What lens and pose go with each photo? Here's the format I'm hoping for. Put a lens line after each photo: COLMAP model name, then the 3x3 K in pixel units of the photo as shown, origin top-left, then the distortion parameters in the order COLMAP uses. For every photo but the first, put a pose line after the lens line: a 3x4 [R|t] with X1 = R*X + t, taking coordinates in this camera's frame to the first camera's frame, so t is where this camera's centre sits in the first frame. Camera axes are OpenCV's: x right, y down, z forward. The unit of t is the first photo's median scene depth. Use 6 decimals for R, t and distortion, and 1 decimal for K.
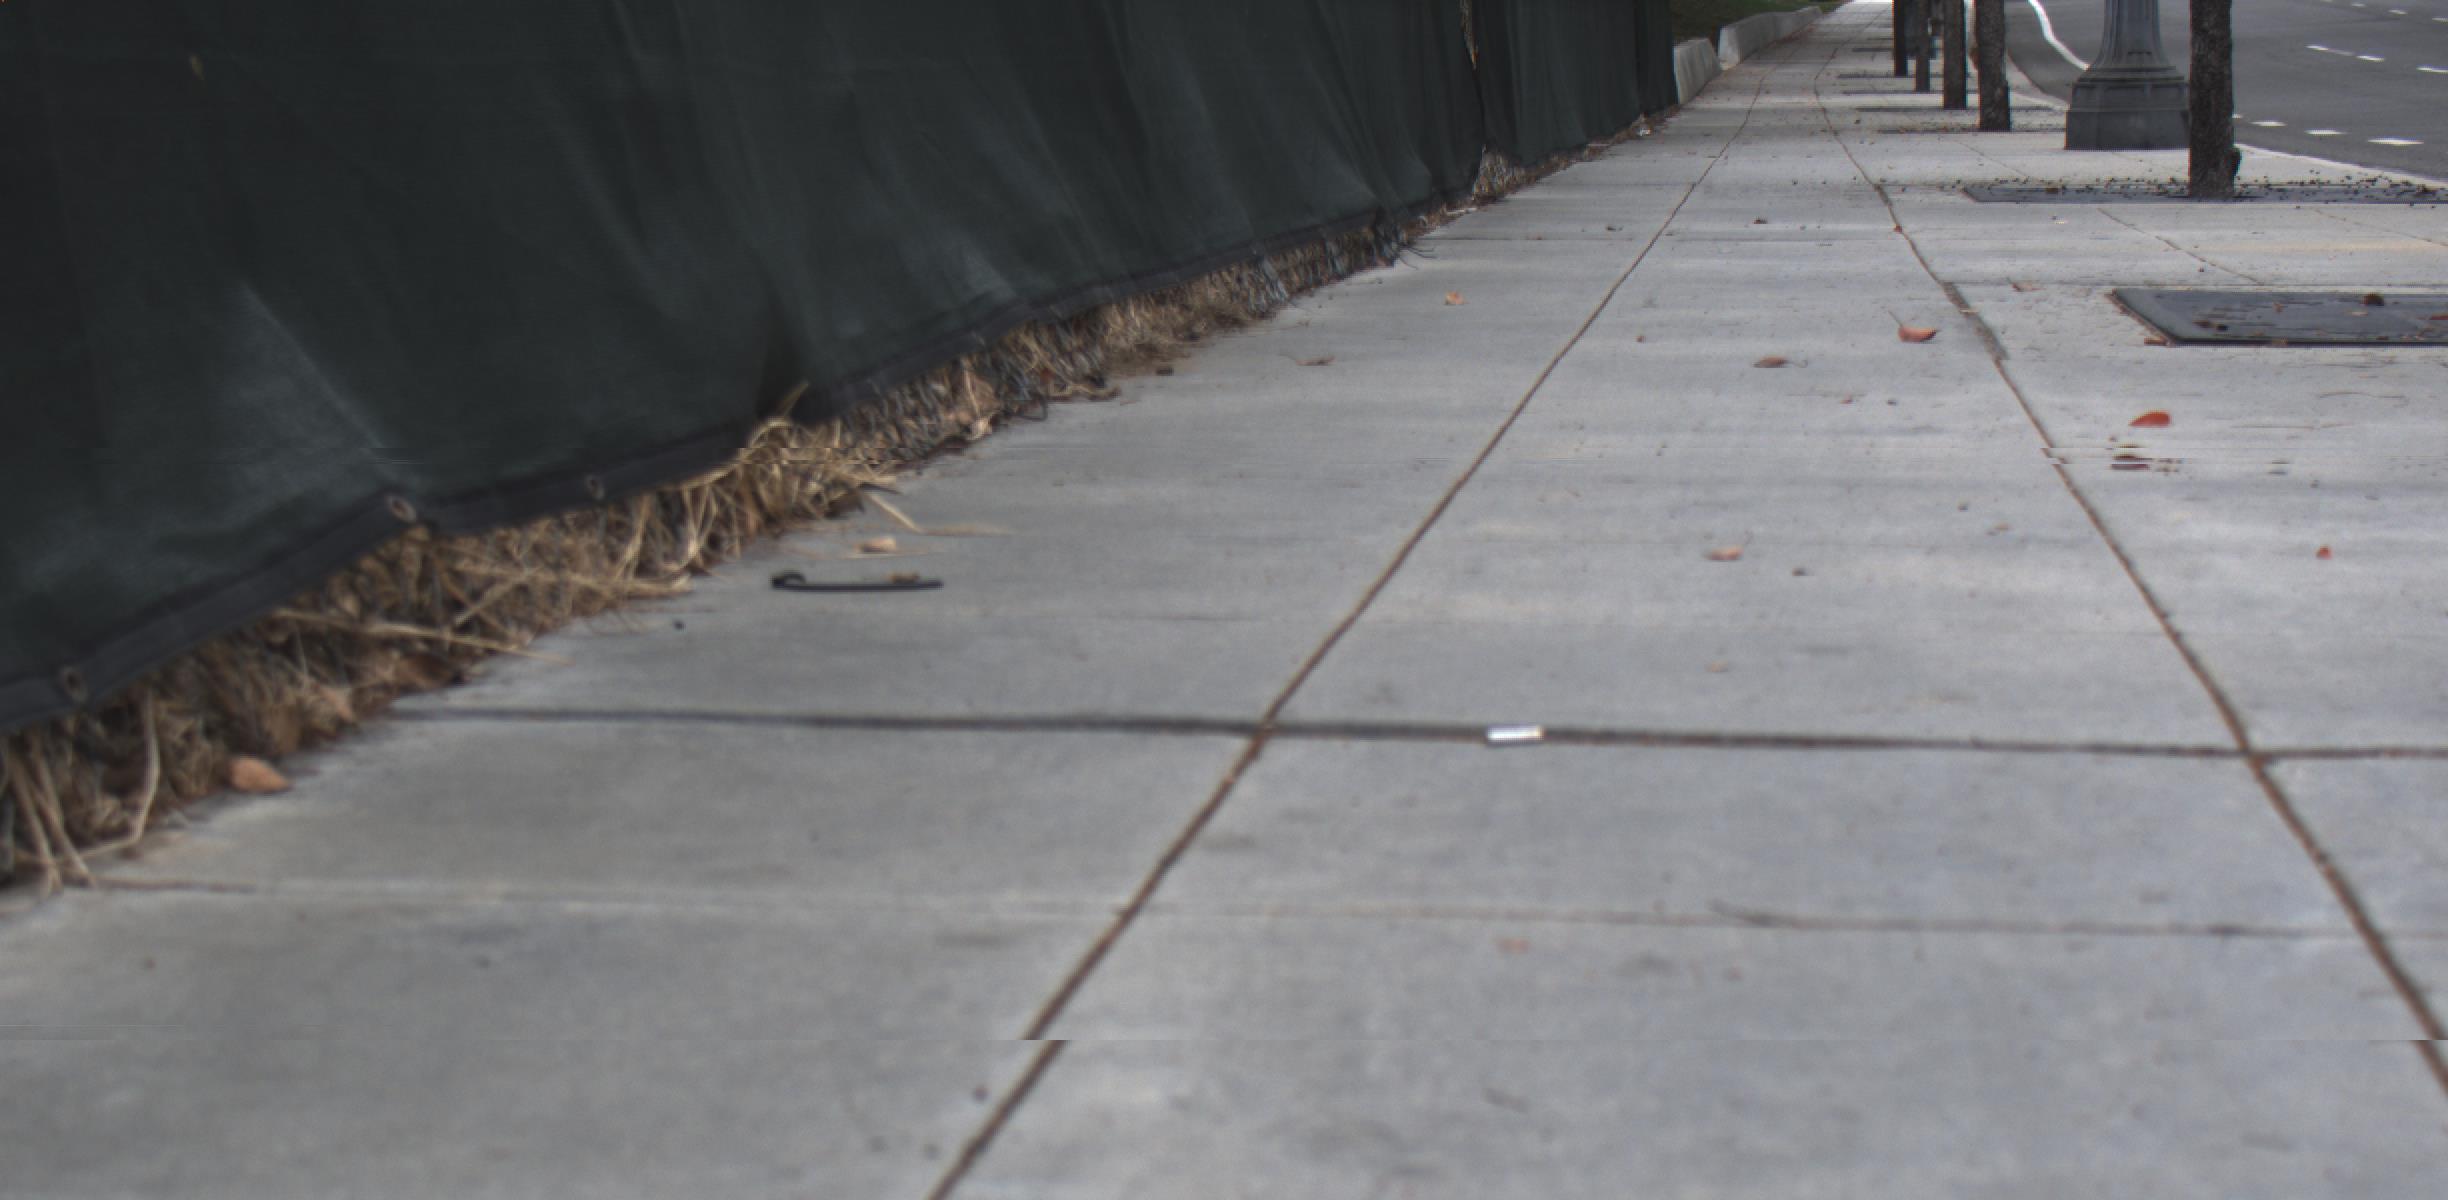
lens RADIAL K [[4111.8, 0, 1207.4], [0, 4111.8, 614.8], [0, 0, 1]] dist [-0.075664, 0.000000]
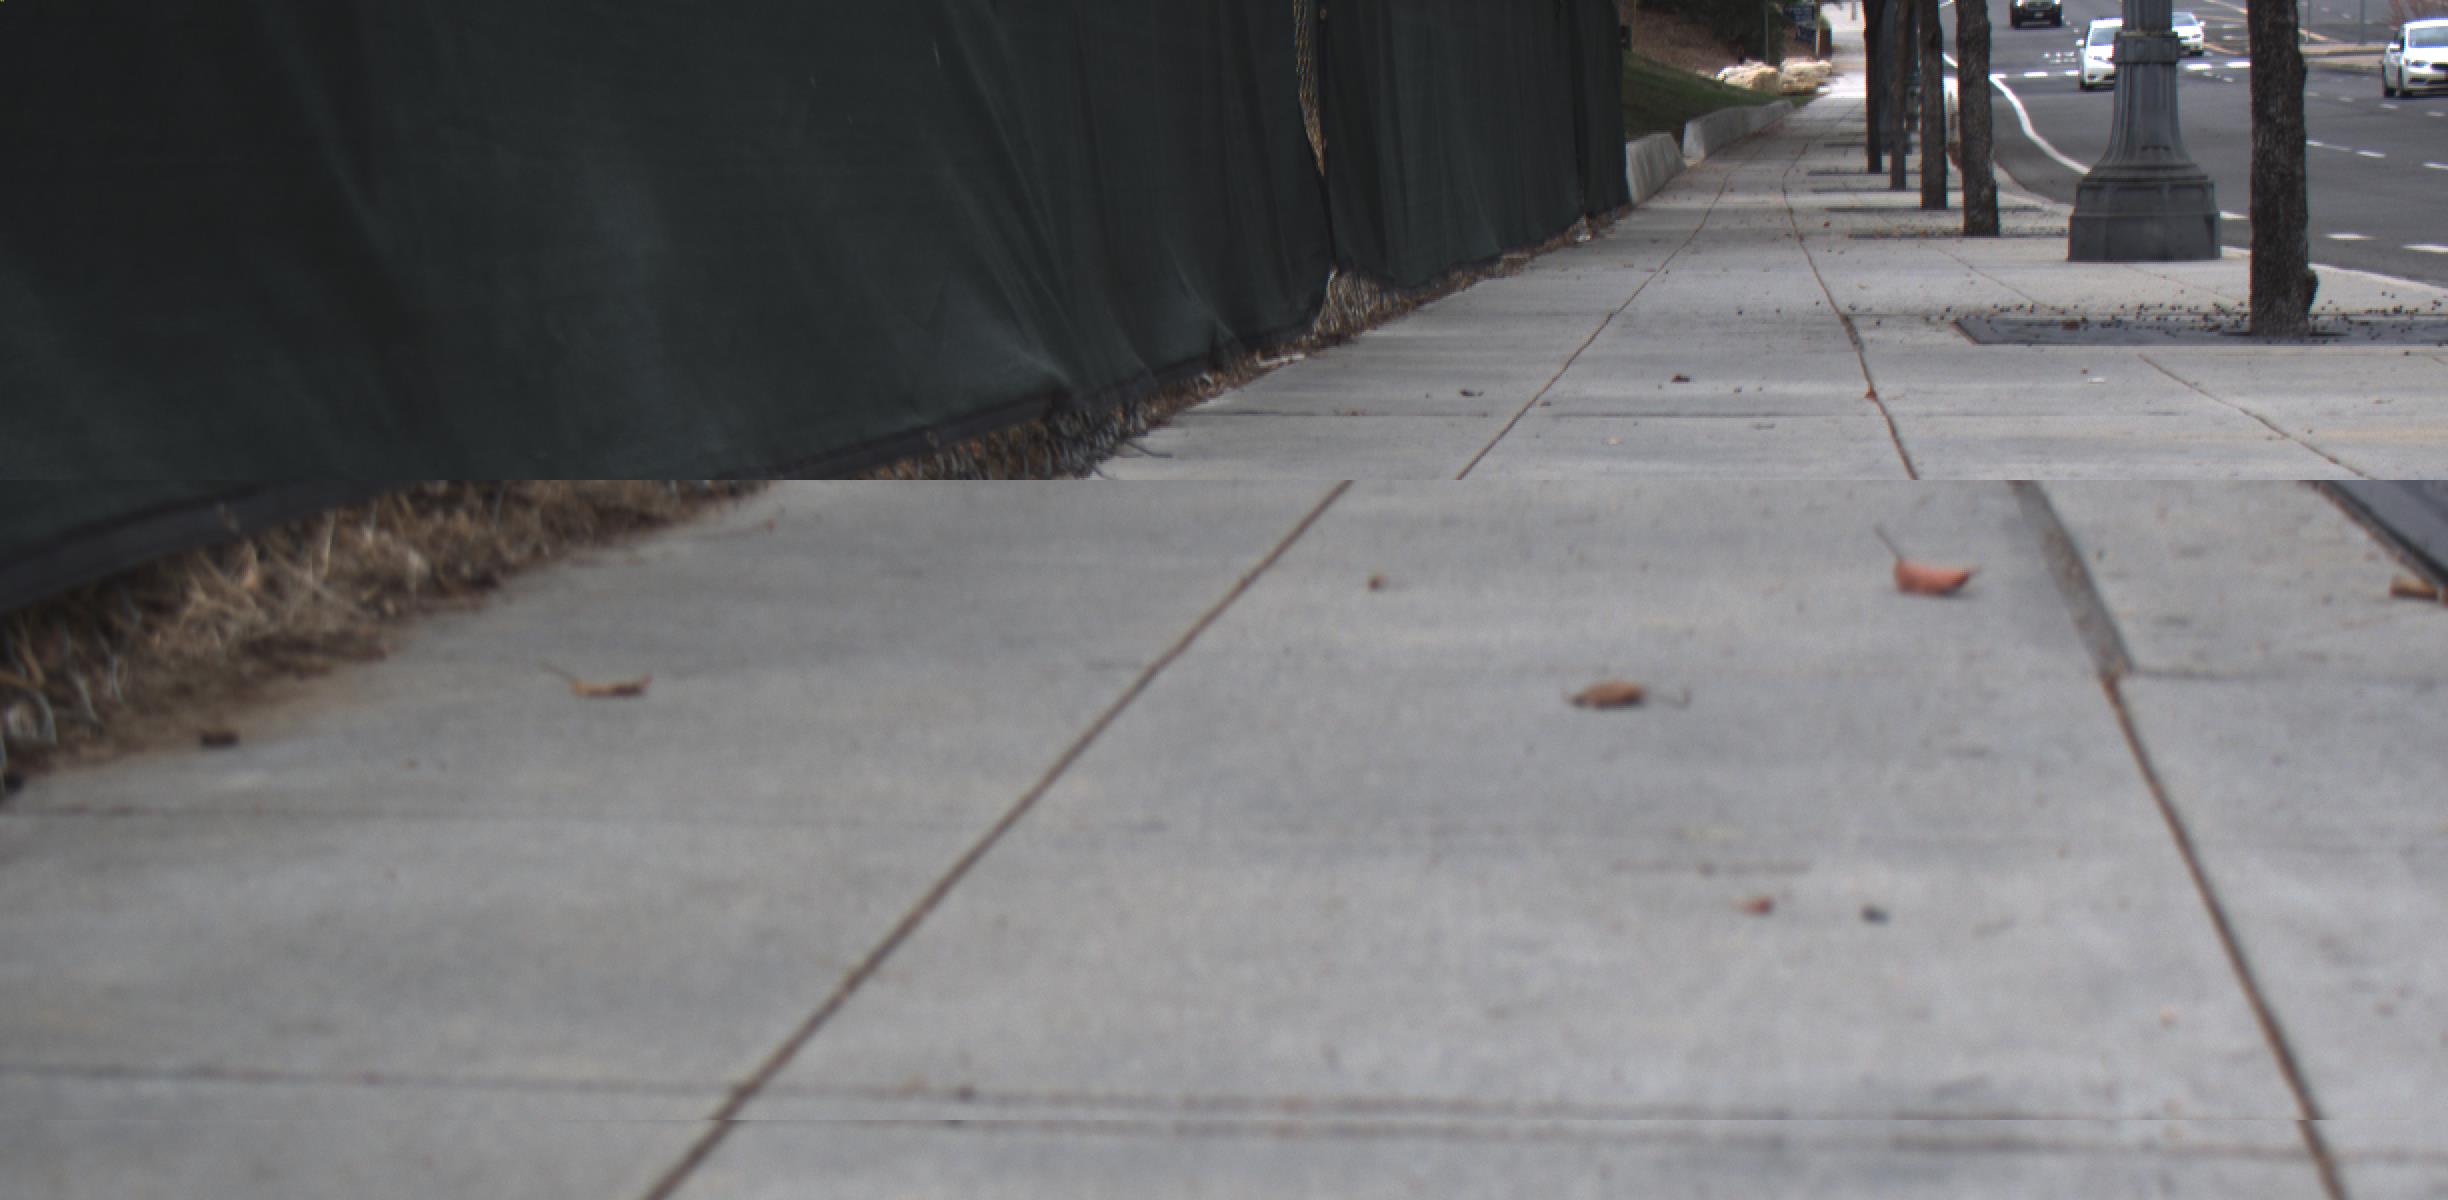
lens RADIAL K [[4111.8, 0, 1225.0], [0, 4111.8, 599.4], [0, 0, 1]] dist [-0.075664, 0.000000]
pose [[0.999951, -0.000785, 0.009842, 0.040519], [0.001048, 0.999642, -0.026732, -0.032461], [-0.009818, 0.026741, 0.999594, 0.238761]]
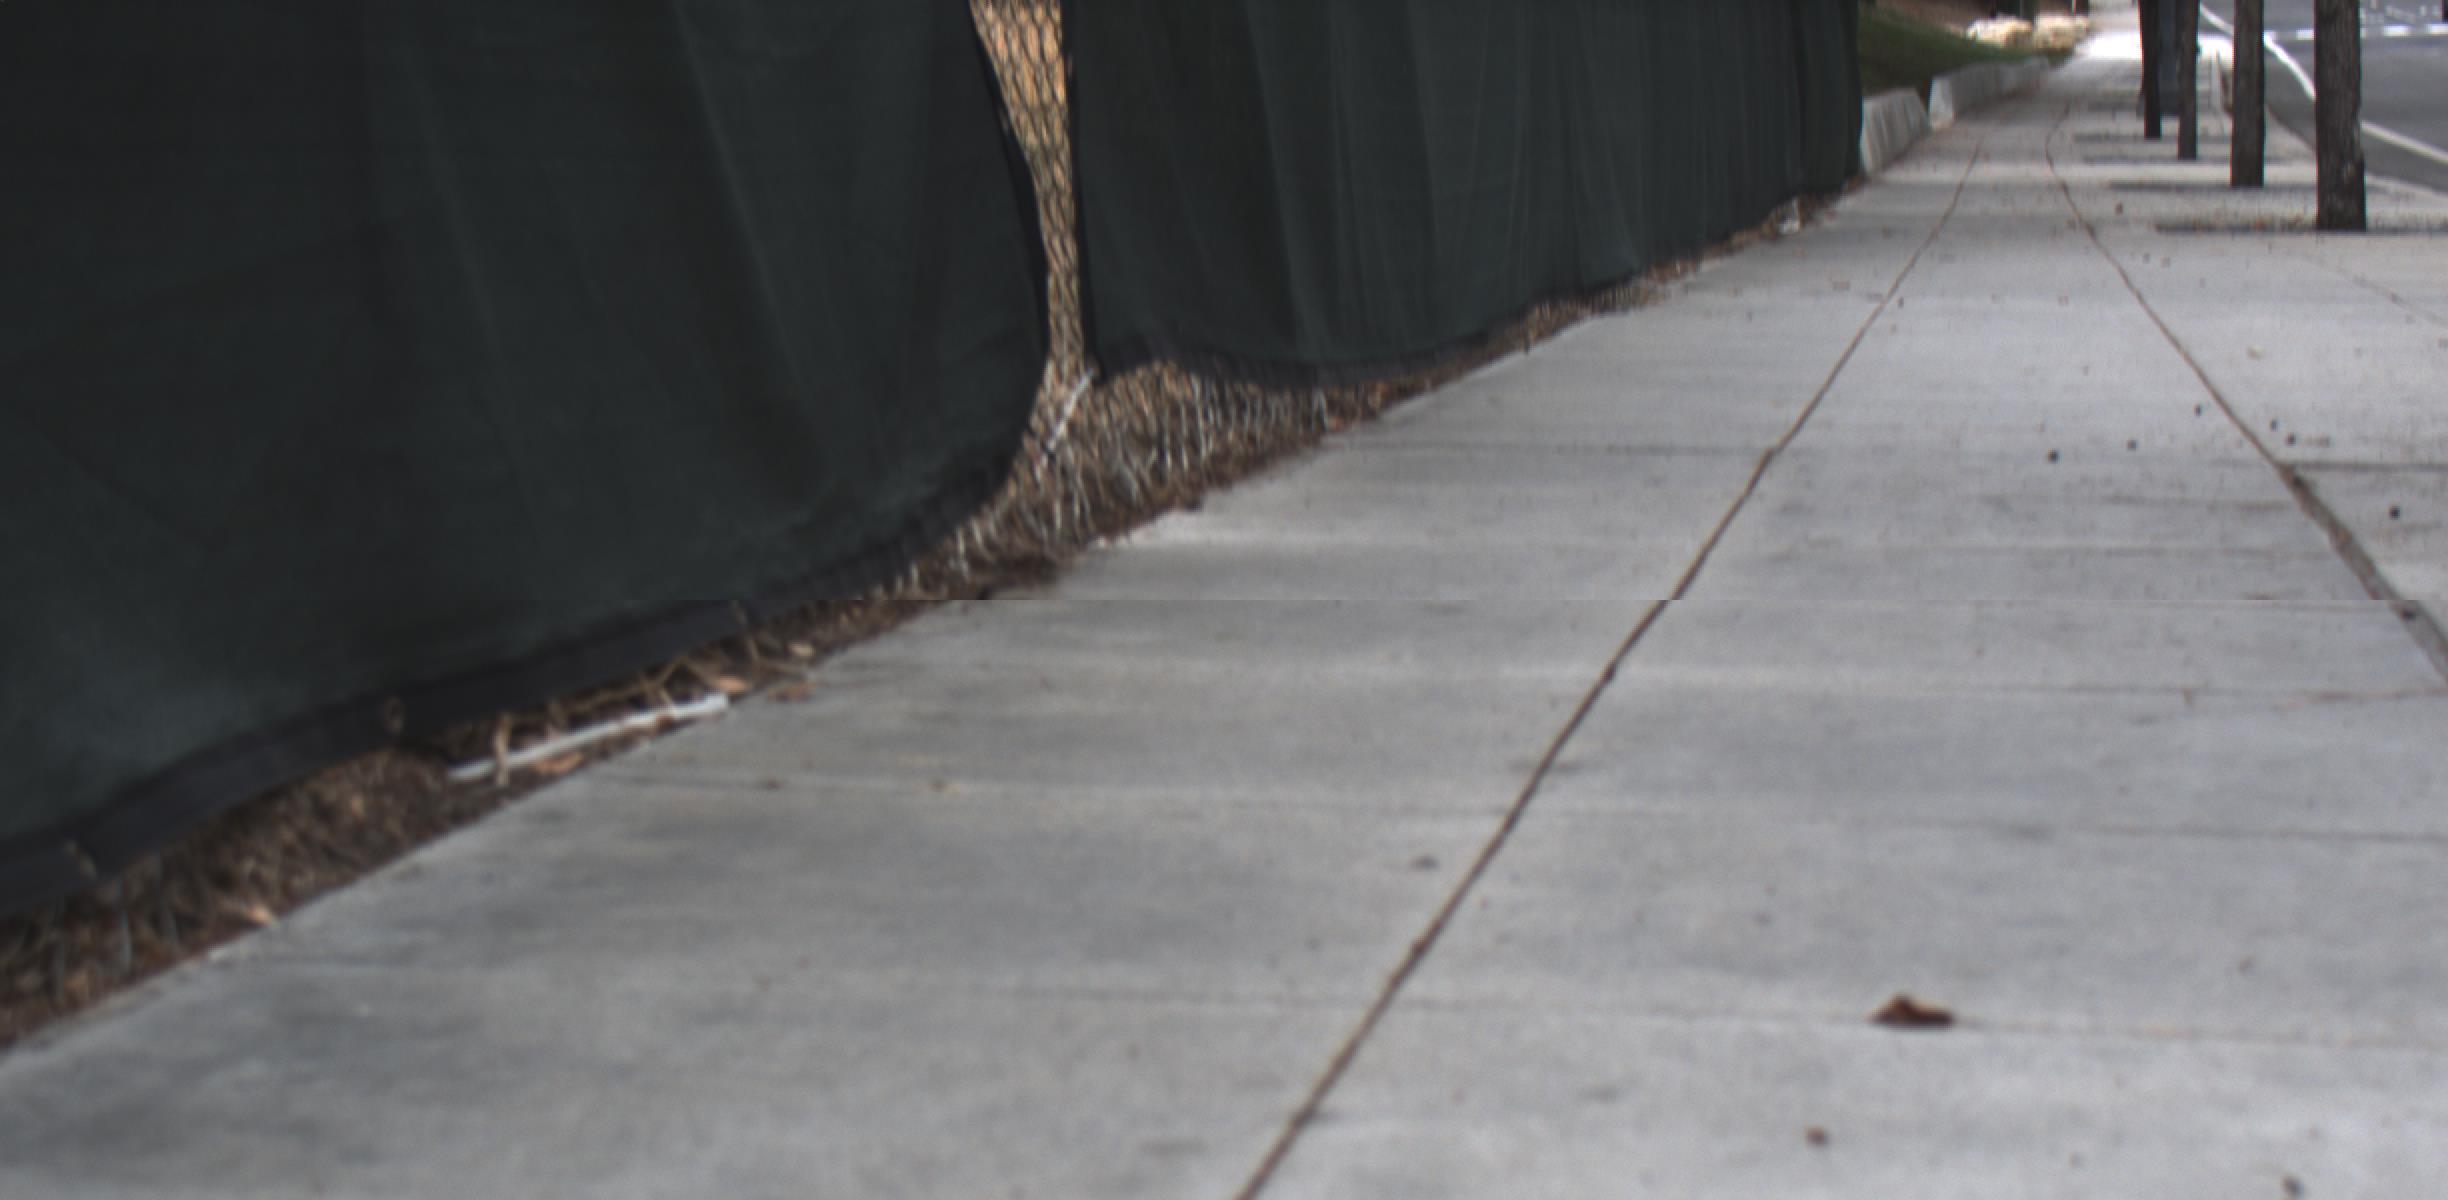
lens RADIAL K [[4111.8, 0, 1220.7], [0, 4111.8, 616.5], [0, 0, 1]] dist [-0.075664, 0.000000]
pose [[0.998725, 0.016308, -0.047769, 0.096933], [-0.016872, 0.999792, -0.011441, -0.094482], [0.047573, 0.012232, 0.998793, 0.704119]]
